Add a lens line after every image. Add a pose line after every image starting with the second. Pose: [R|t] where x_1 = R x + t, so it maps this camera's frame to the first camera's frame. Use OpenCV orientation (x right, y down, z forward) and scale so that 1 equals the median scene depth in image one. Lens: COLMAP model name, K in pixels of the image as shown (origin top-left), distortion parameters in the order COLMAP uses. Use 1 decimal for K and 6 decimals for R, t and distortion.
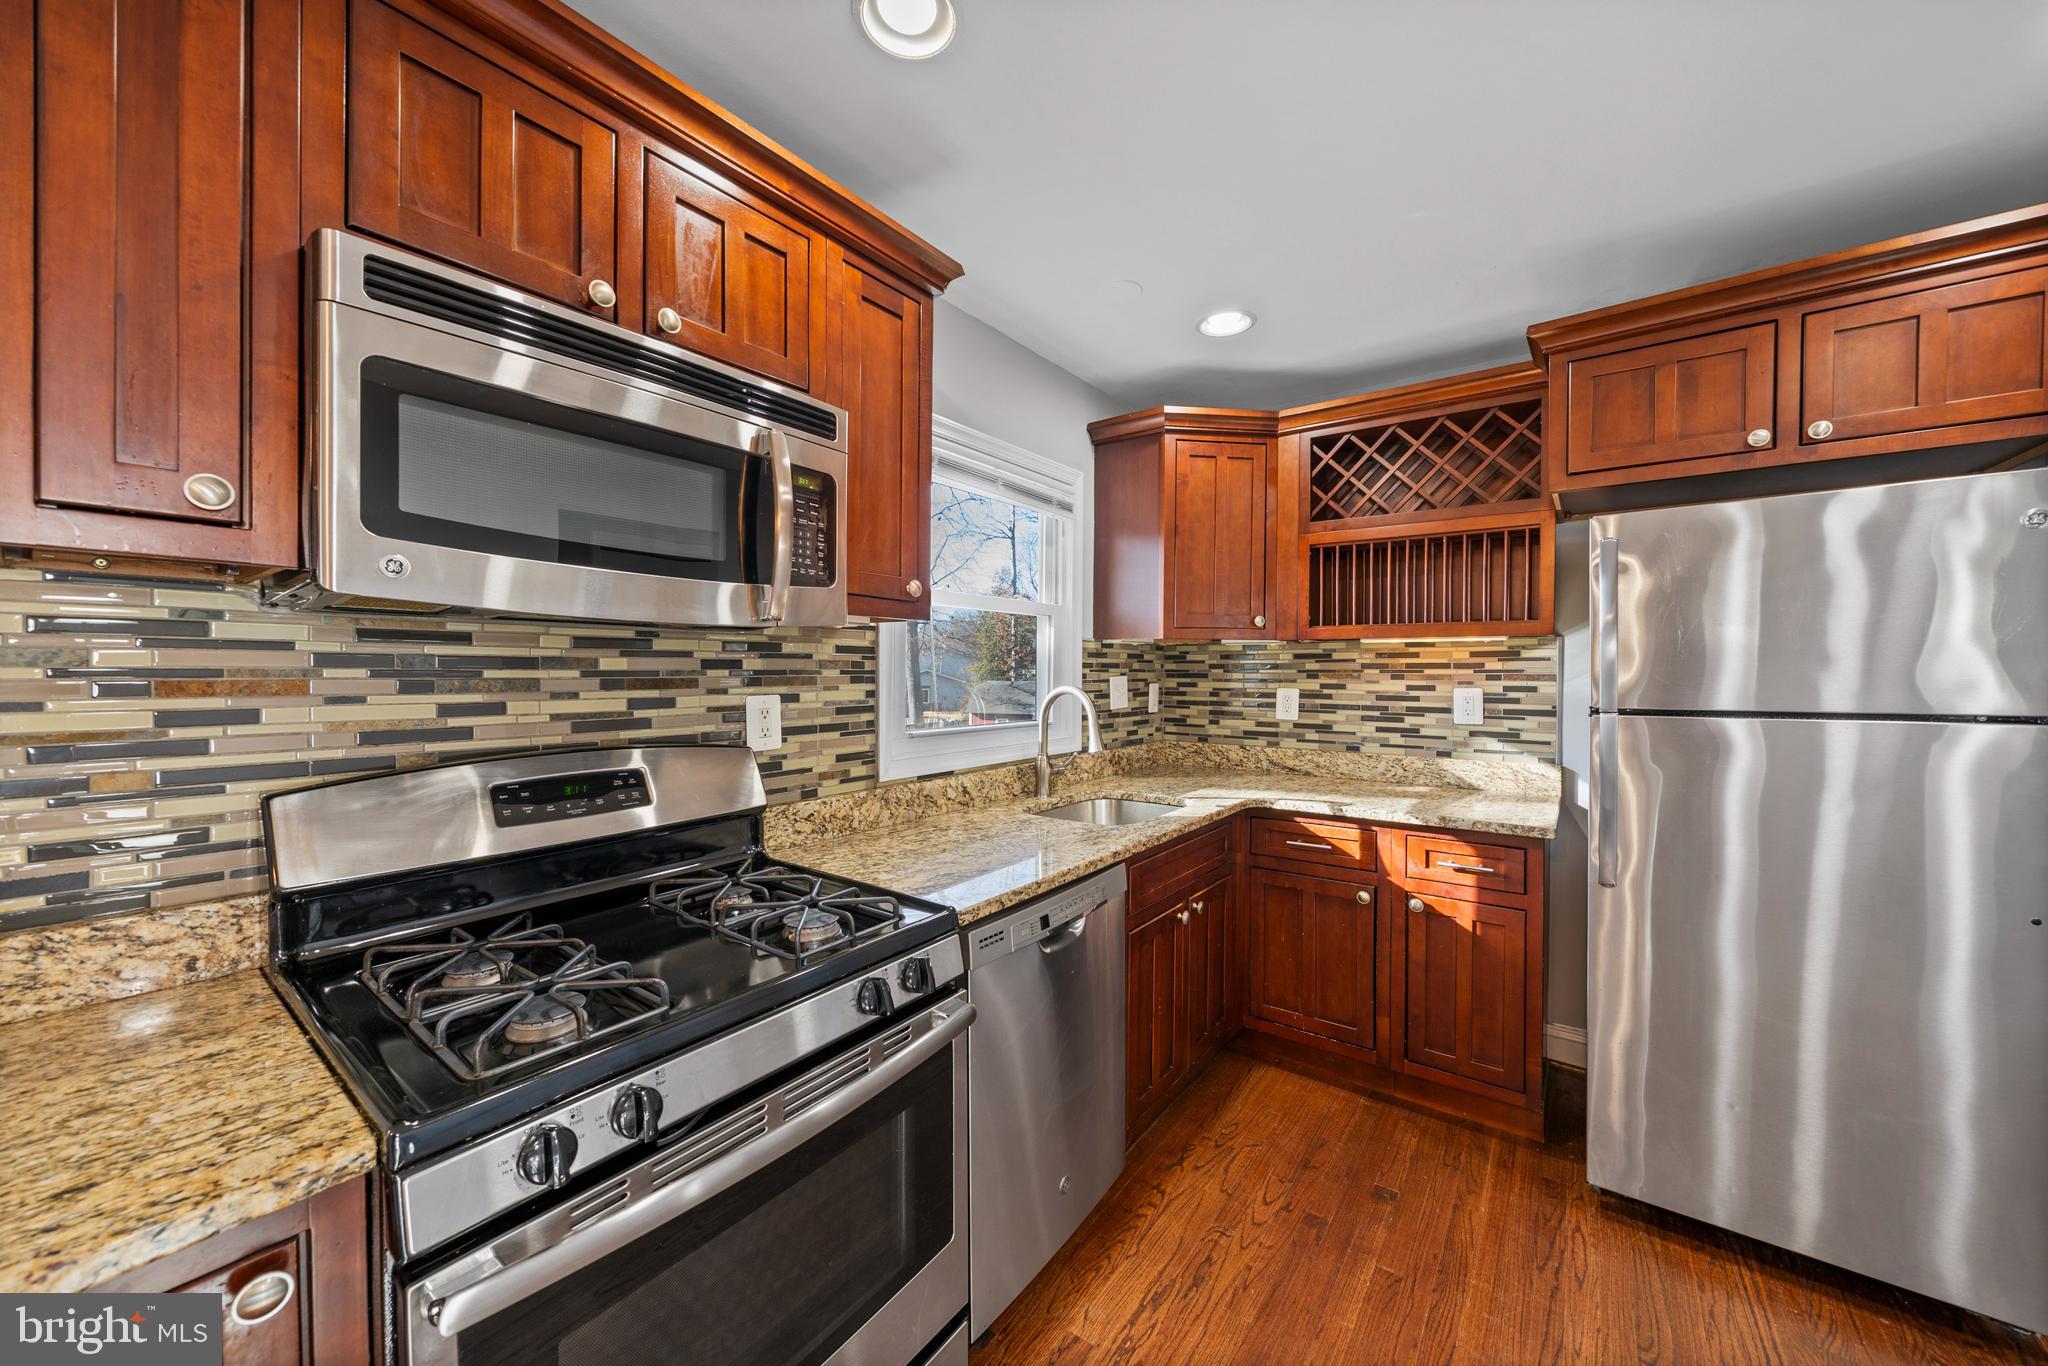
lens RADIAL K [[740.1, 0, 1024.7], [0, 740.1, 680.6], [0, 0, 1]] dist [-0.002633, -0.000350]
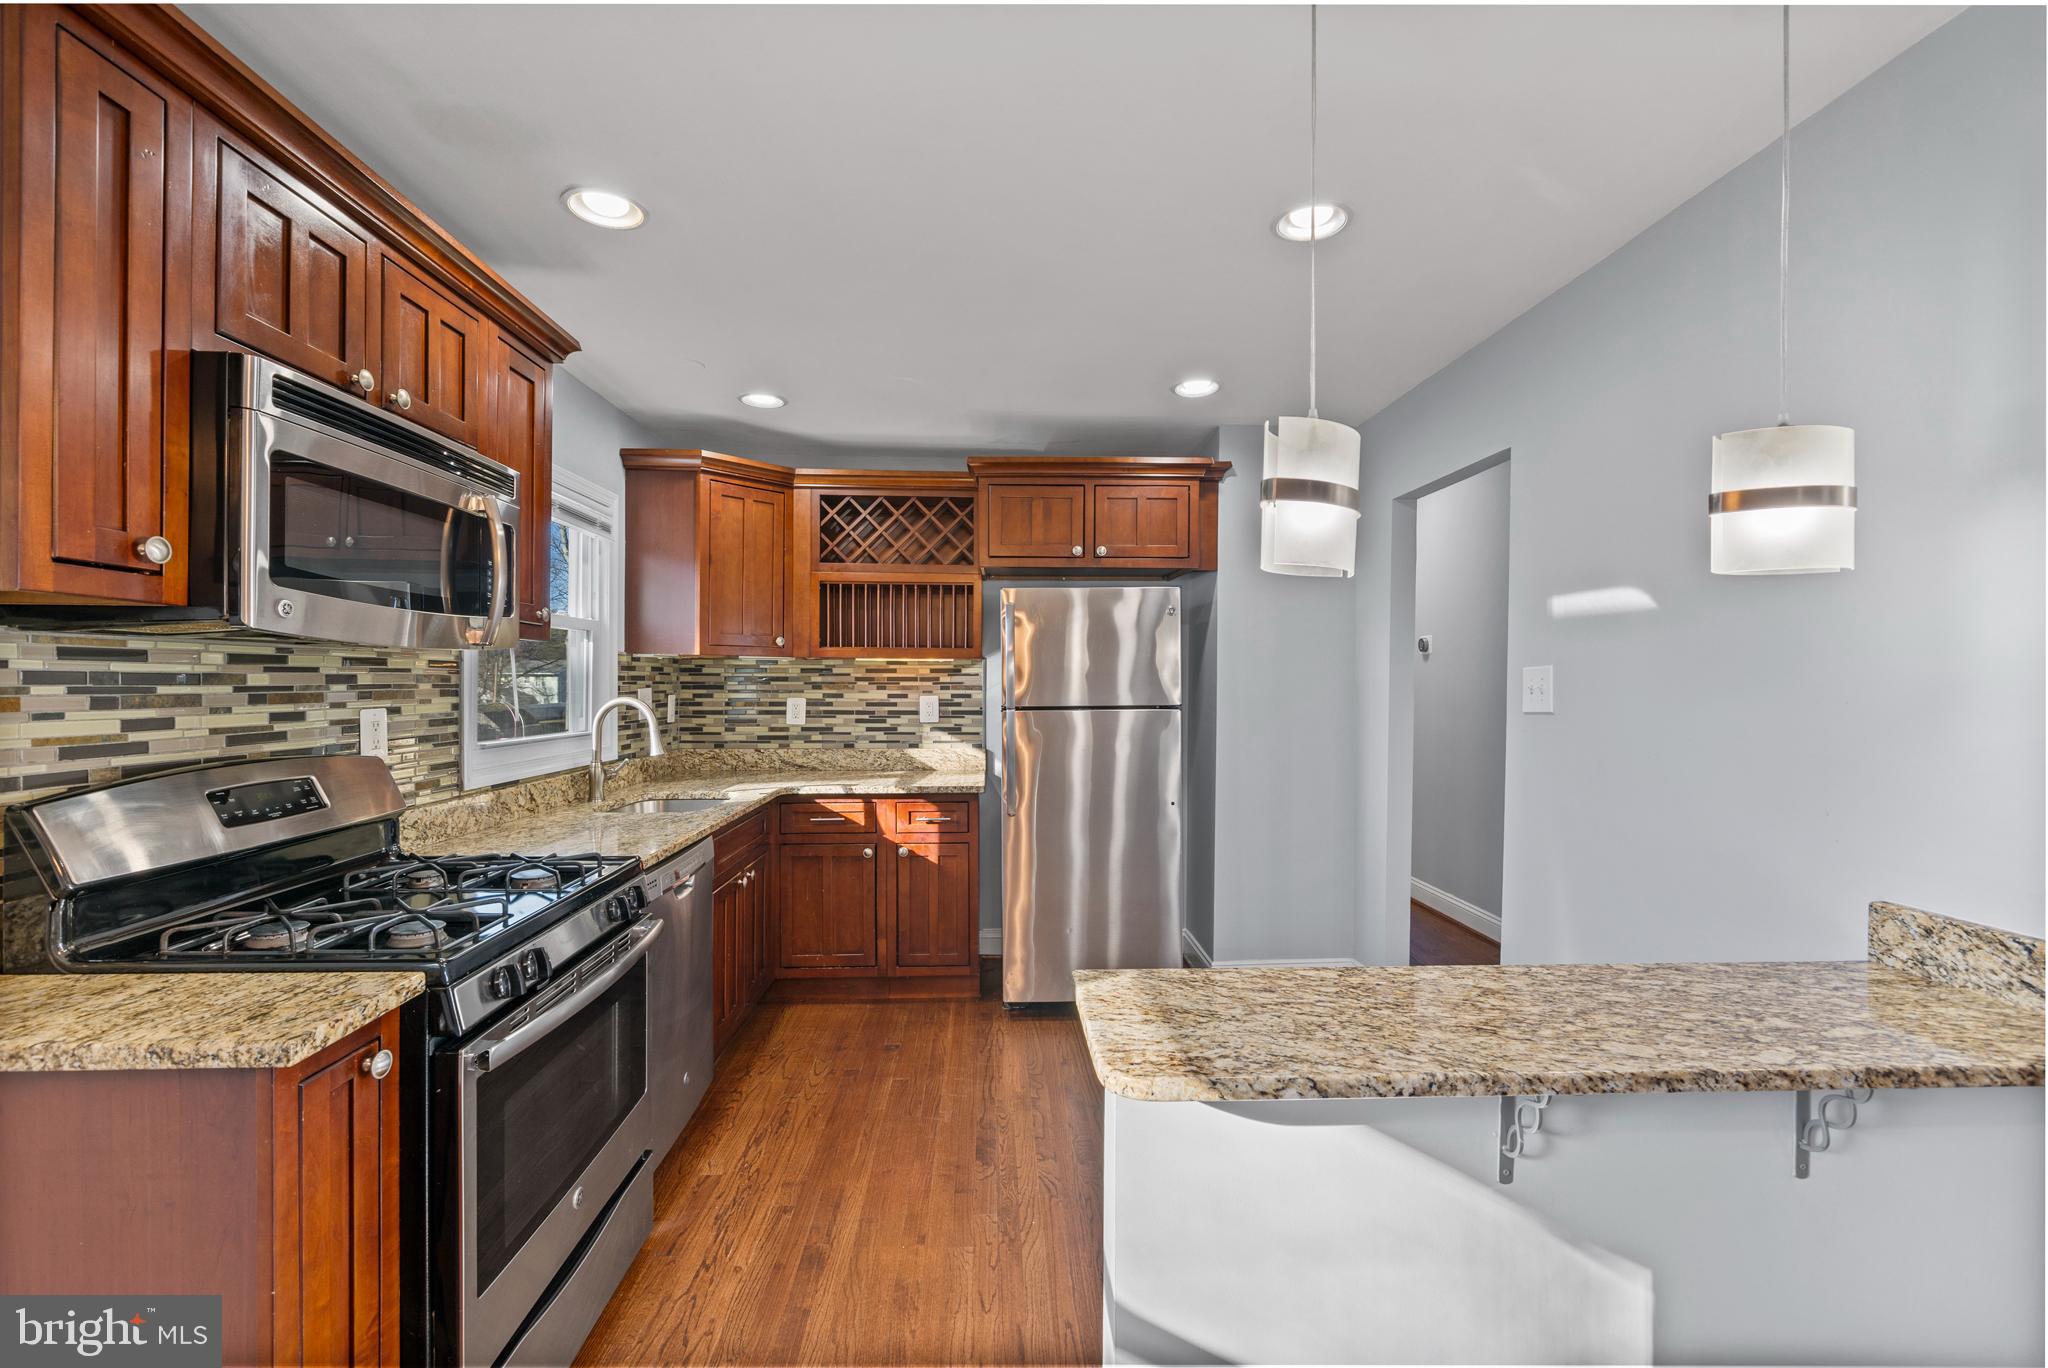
lens RADIAL K [[870.9, 0, 1023.4], [0, 870.9, 686.6], [0, 0, 1]] dist [-0.002663, 0.000550]
pose [[0.775632, -0.004263, 0.631171, -0.320407], [0.008028, 0.999963, -0.003112, -0.000080], [-0.631134, 0.007481, 0.775638, -0.405602]]
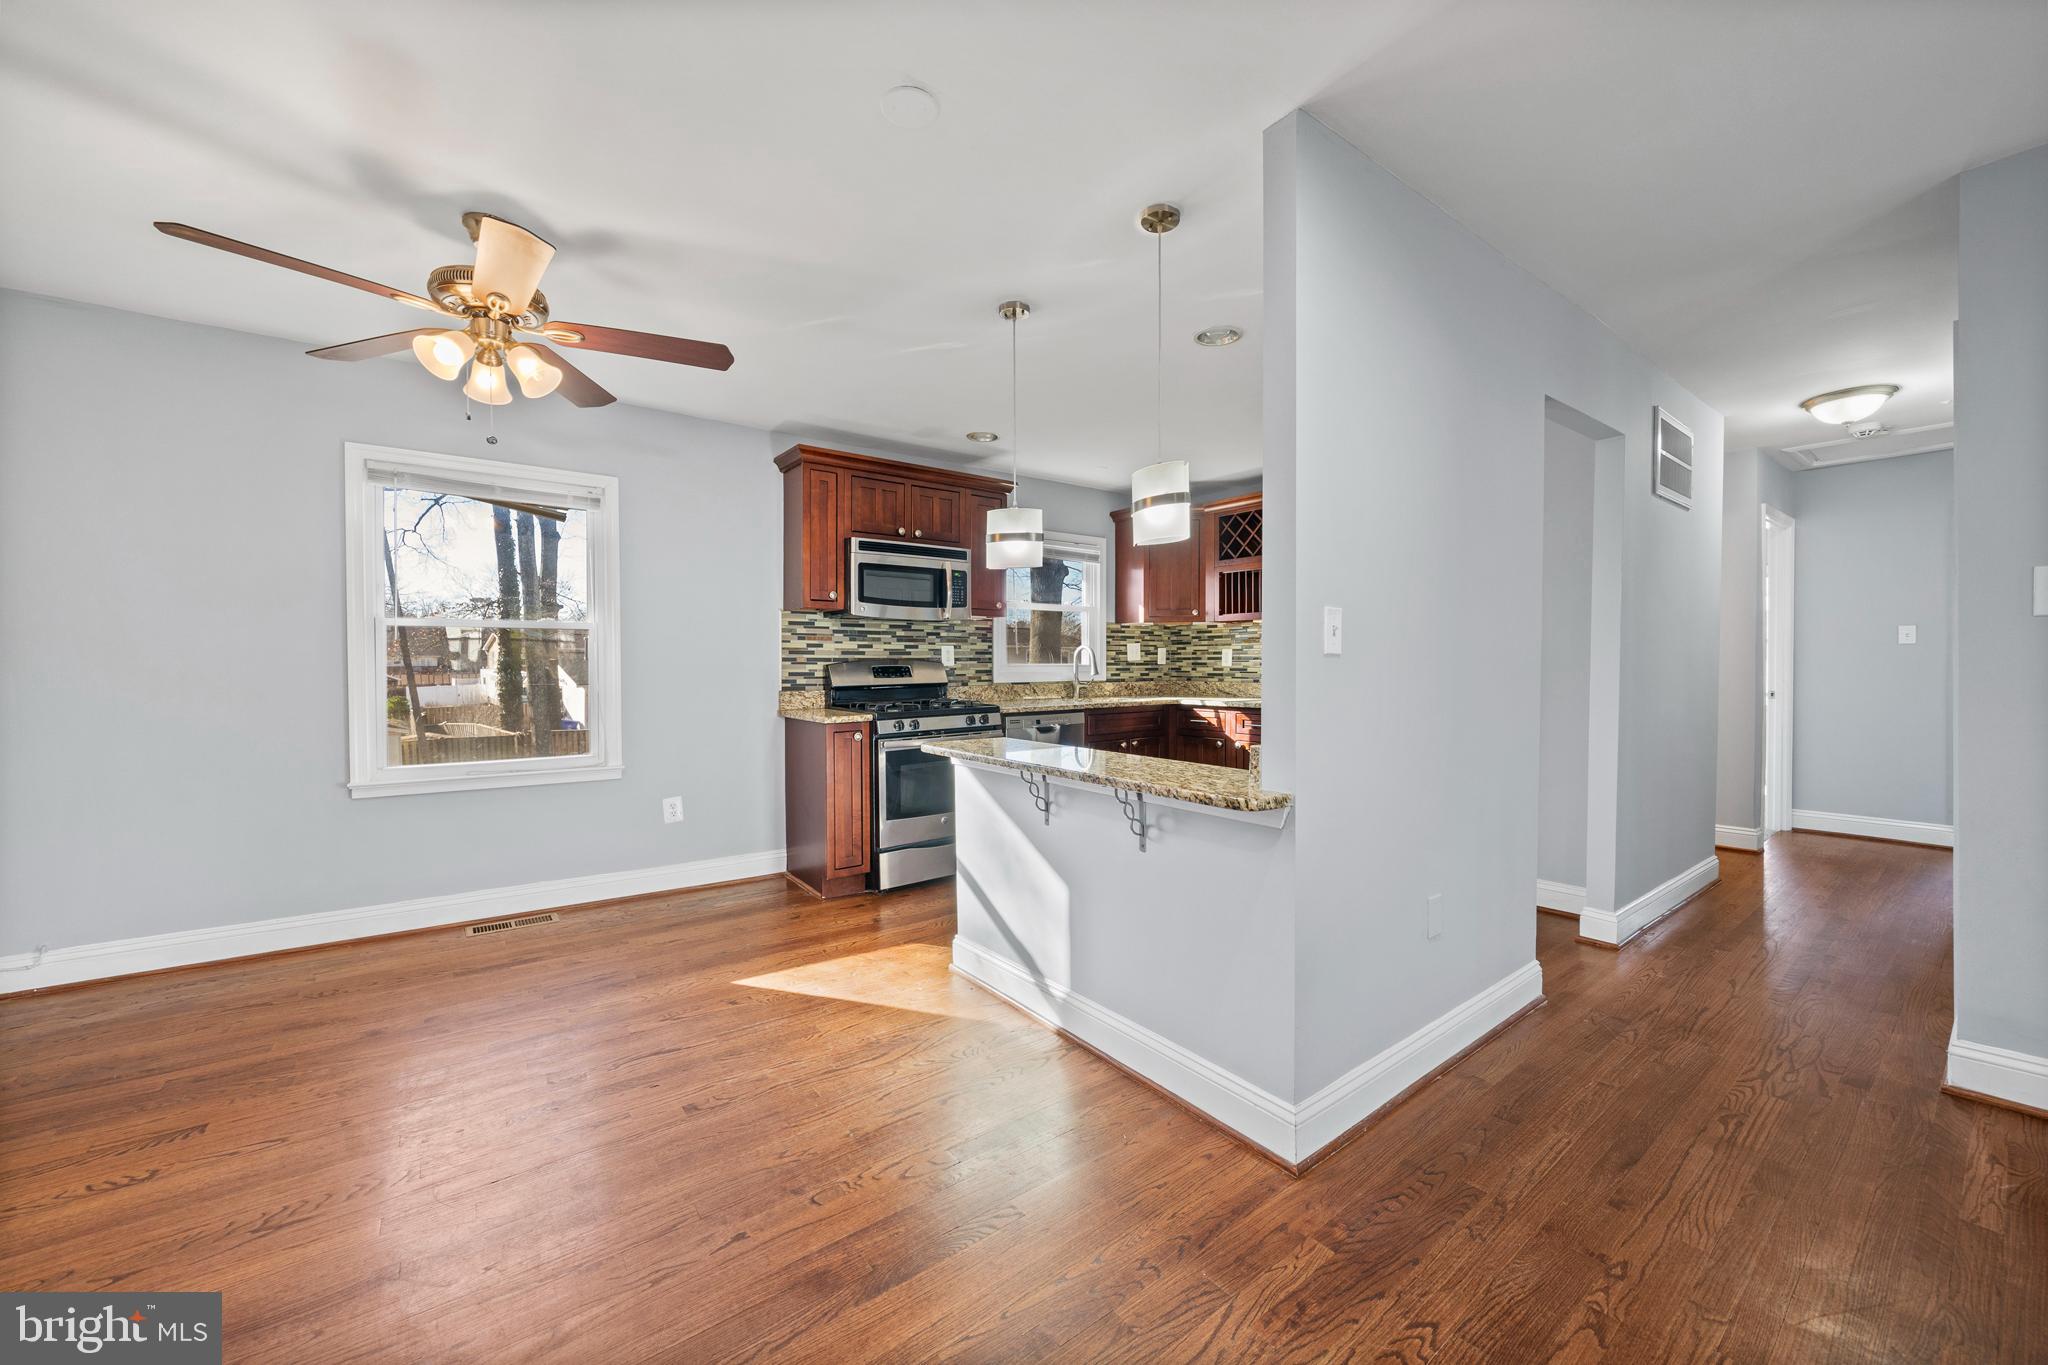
lens RADIAL K [[770.2, 0, 1026.2], [0, 770.2, 668.6], [0, 0, 1]] dist [-0.004106, 0.000509]
pose [[0.961273, -0.002025, -0.275592, 0.542037], [0.000720, 0.999988, -0.004836, 0.090973], [0.275598, 0.004450, 0.961263, -1.262468]]
